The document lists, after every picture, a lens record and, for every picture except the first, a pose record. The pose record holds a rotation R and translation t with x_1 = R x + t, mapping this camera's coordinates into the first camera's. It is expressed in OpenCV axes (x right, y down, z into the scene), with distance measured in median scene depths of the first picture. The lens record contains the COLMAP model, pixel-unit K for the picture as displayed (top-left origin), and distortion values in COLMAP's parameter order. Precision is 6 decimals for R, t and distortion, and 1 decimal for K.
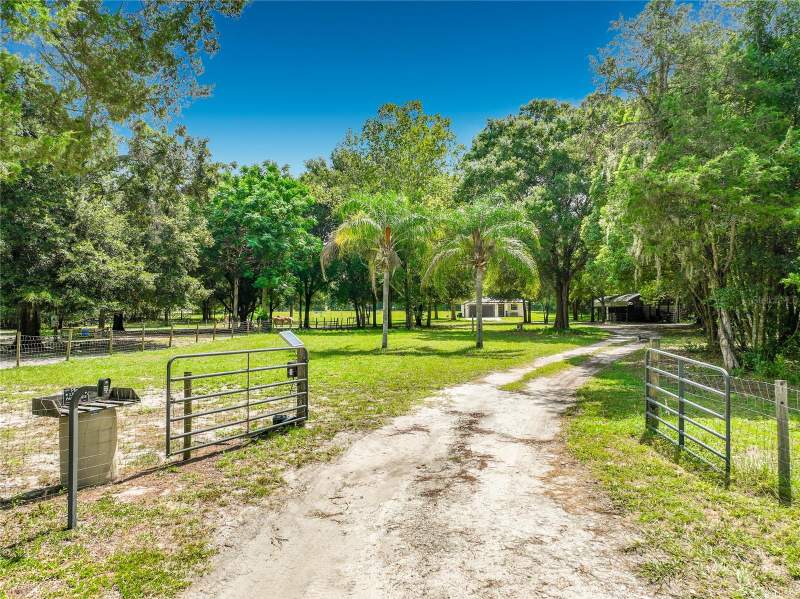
lens RADIAL K [[555.0, 0, 411.7], [0, 555.0, 300.7], [0, 0, 1]] dist [0.037946, -0.059744]
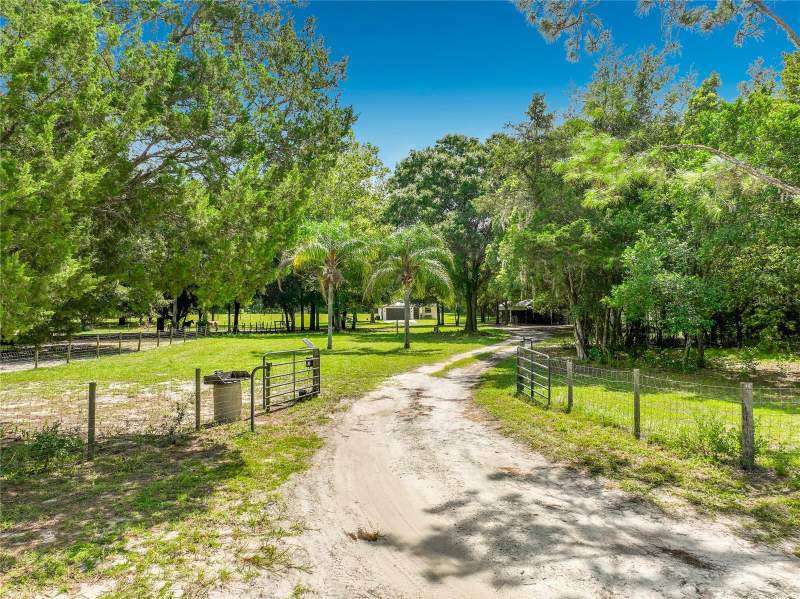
lens RADIAL K [[555.0, 0, 411.7], [0, 555.0, 300.7], [0, 0, 1]] dist [0.037946, -0.059744]
pose [[0.987671, 0.000607, 0.156545, -0.060200], [-0.000325, 0.999998, -0.001828, -0.017768], [-0.156545, 0.001755, 0.987669, -0.220729]]
